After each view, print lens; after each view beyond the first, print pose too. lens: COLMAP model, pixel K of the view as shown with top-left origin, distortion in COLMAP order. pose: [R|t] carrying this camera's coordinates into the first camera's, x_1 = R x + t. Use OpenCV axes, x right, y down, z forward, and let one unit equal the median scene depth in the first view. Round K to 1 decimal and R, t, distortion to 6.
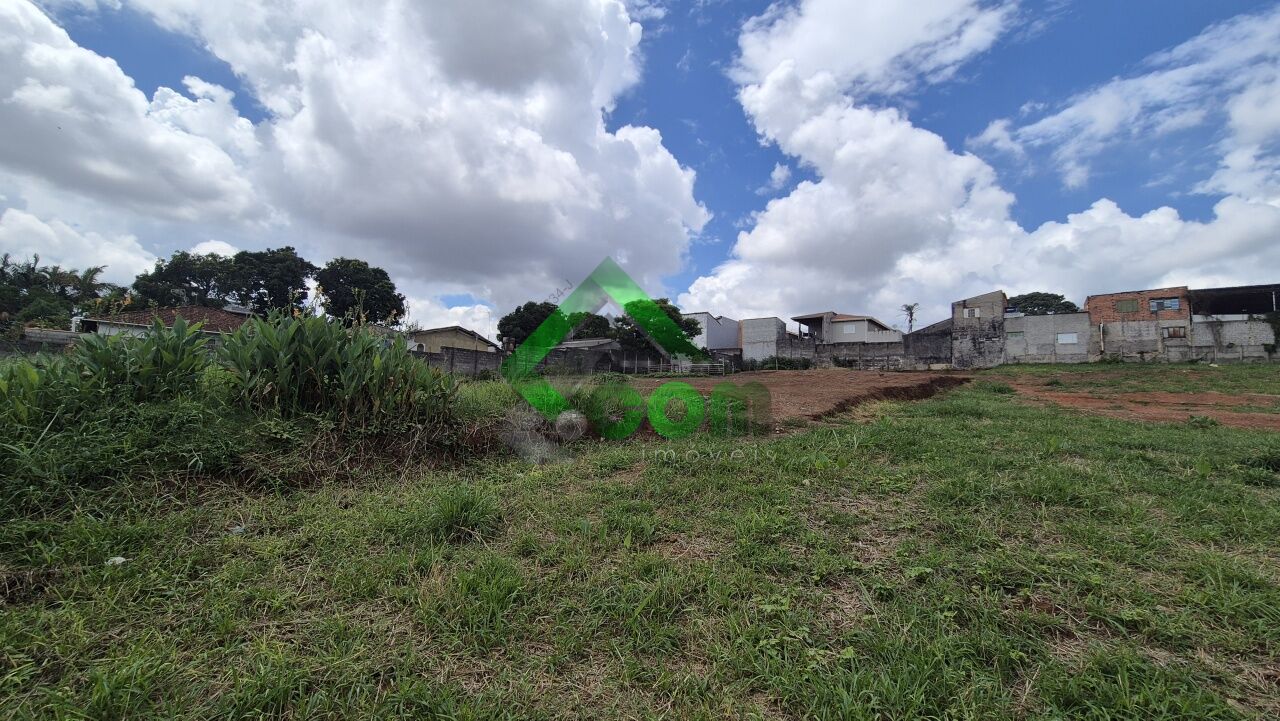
lens RADIAL K [[523.8, 0, 634.9], [0, 523.8, 336.6], [0, 0, 1]] dist [-0.004457, 0.000721]
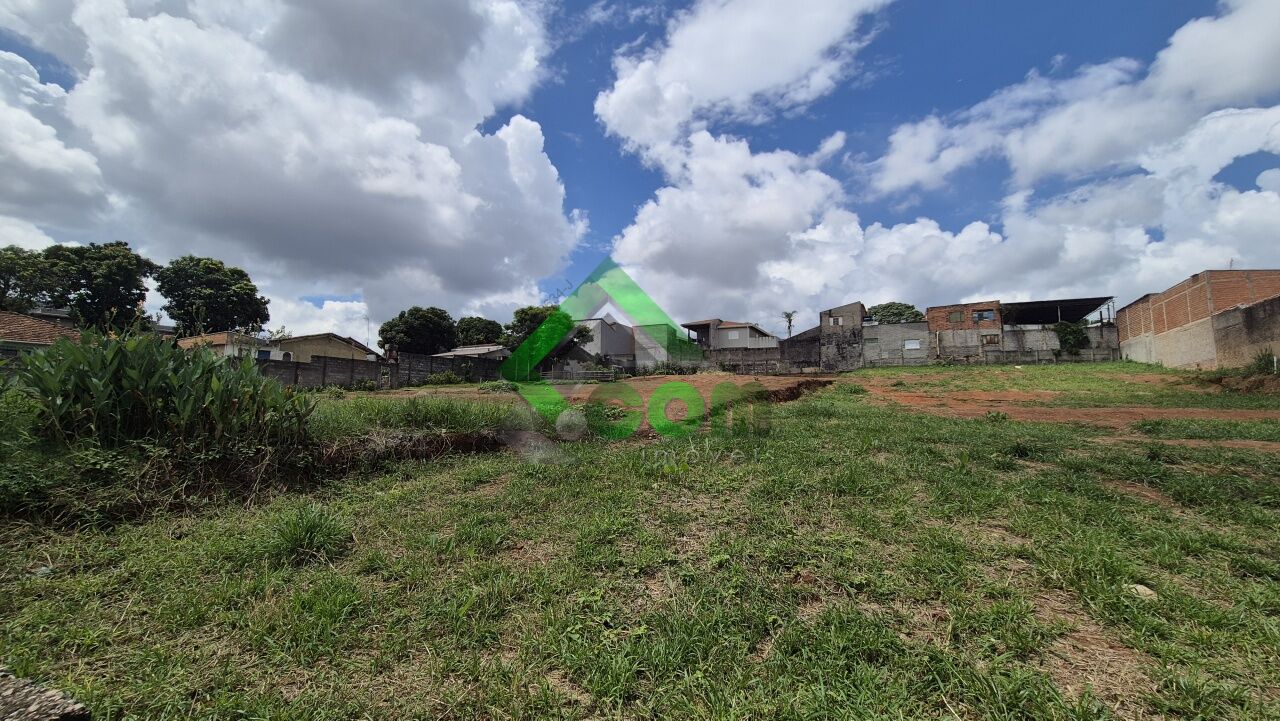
lens RADIAL K [[524.8, 0, 634.0], [0, 524.8, 339.3], [0, 0, 1]] dist [-0.005002, 0.001935]
pose [[0.982105, -0.000097, 0.188336, 0.013908], [0.000557, 0.999997, -0.002392, -0.005821], [-0.188336, 0.002454, 0.982102, -0.016653]]
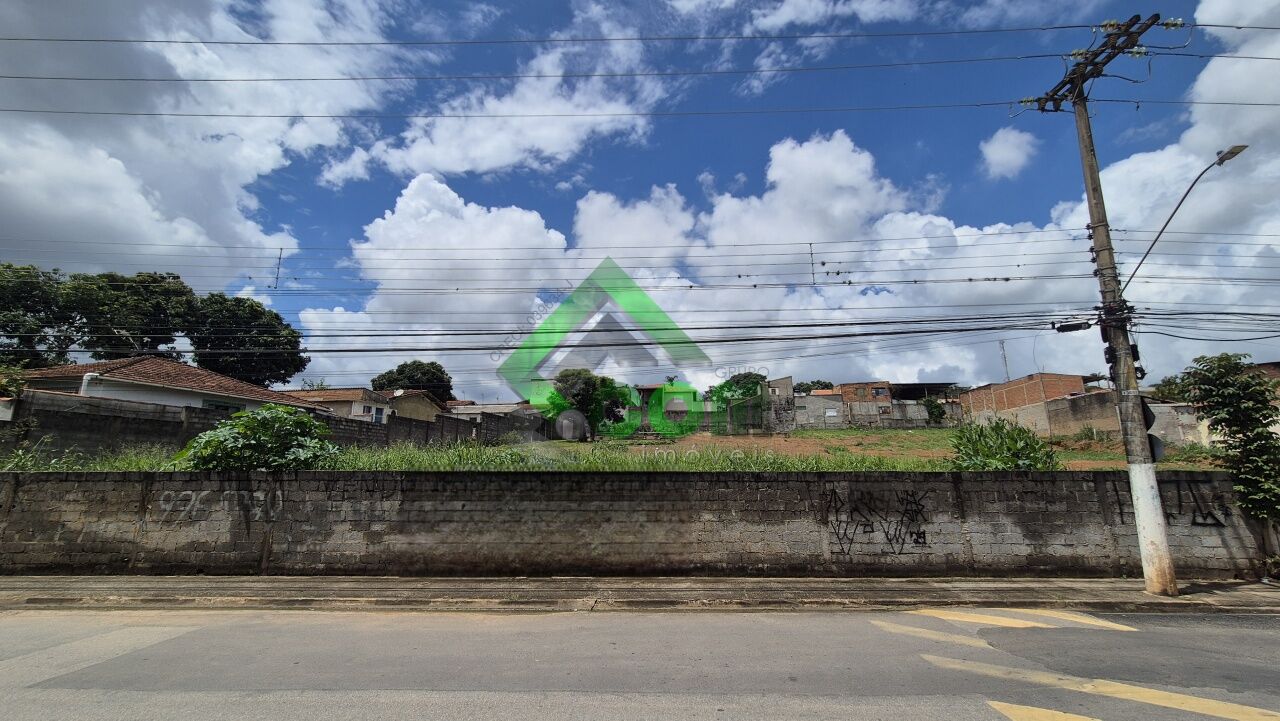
lens RADIAL K [[527.5, 0, 637.1], [0, 527.5, 353.5], [0, 0, 1]] dist [-0.003909, 0.000687]
pose [[0.852439, 0.073280, 0.517666, -0.445216], [-0.033430, 0.995742, -0.085906, -0.016383], [-0.521757, 0.055924, 0.851259, 0.025111]]
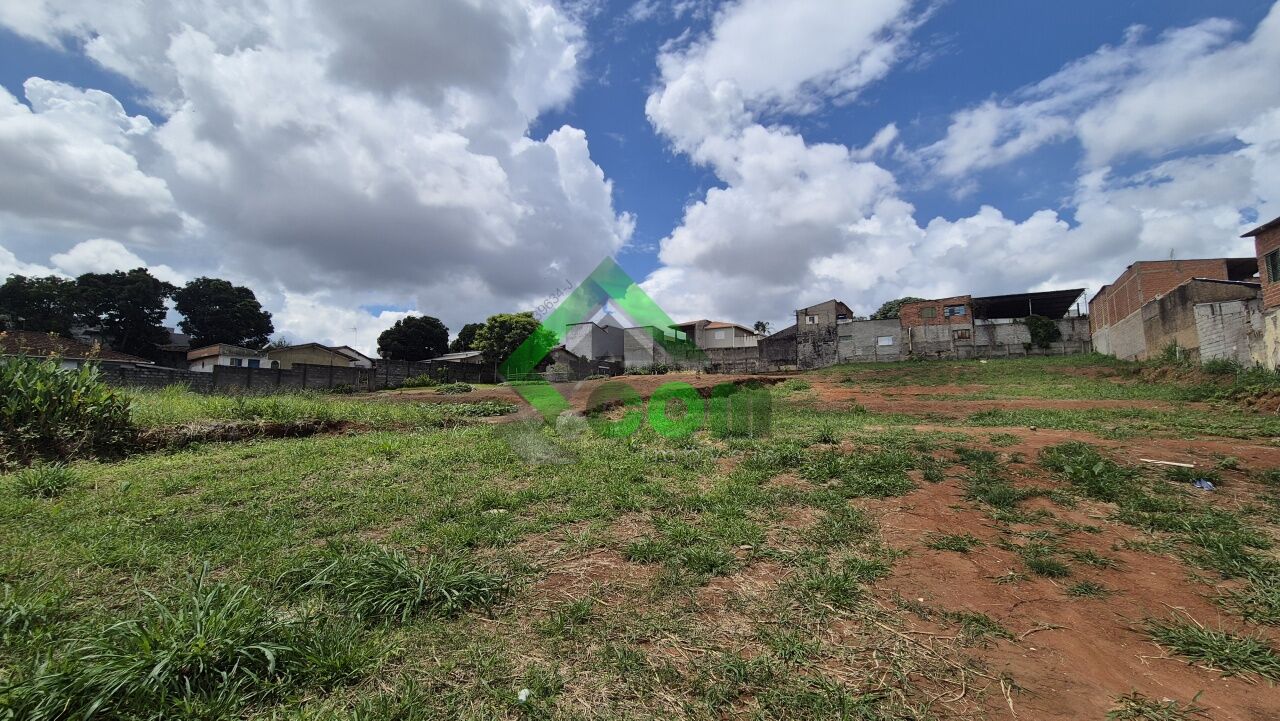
lens RADIAL K [[524.8, 0, 636.7], [0, 524.8, 349.8], [0, 0, 1]] dist [-0.002578, 0.000177]
pose [[0.994281, -0.023602, 0.104154, 0.177534], [0.022102, 0.999635, 0.015532, -0.007698], [-0.104483, -0.013141, 0.994440, -0.106642]]
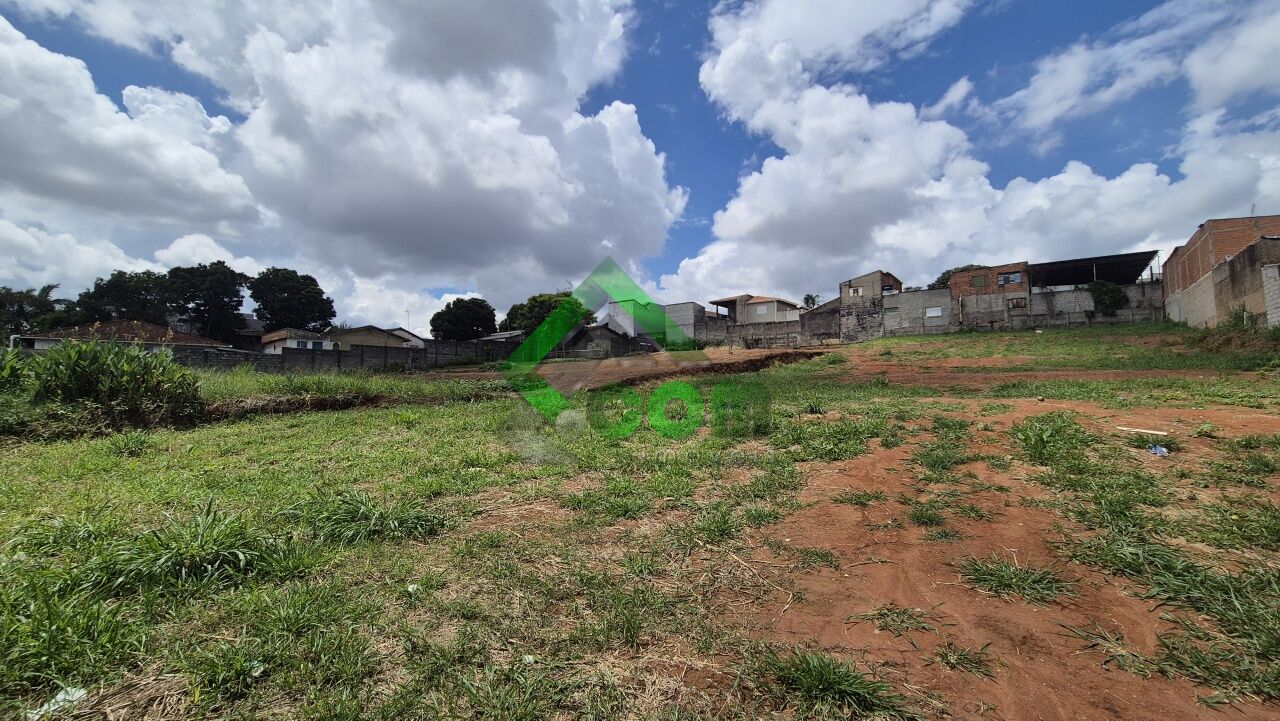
lens RADIAL K [[525.9, 0, 637.7], [0, 525.9, 354.5], [0, 0, 1]] dist [-0.005256, 0.002120]
pose [[0.999096, -0.042484, -0.001134, 0.219057], [0.042467, 0.996946, 0.065532, -0.006761], [-0.001653, -0.065521, 0.997850, -0.130347]]
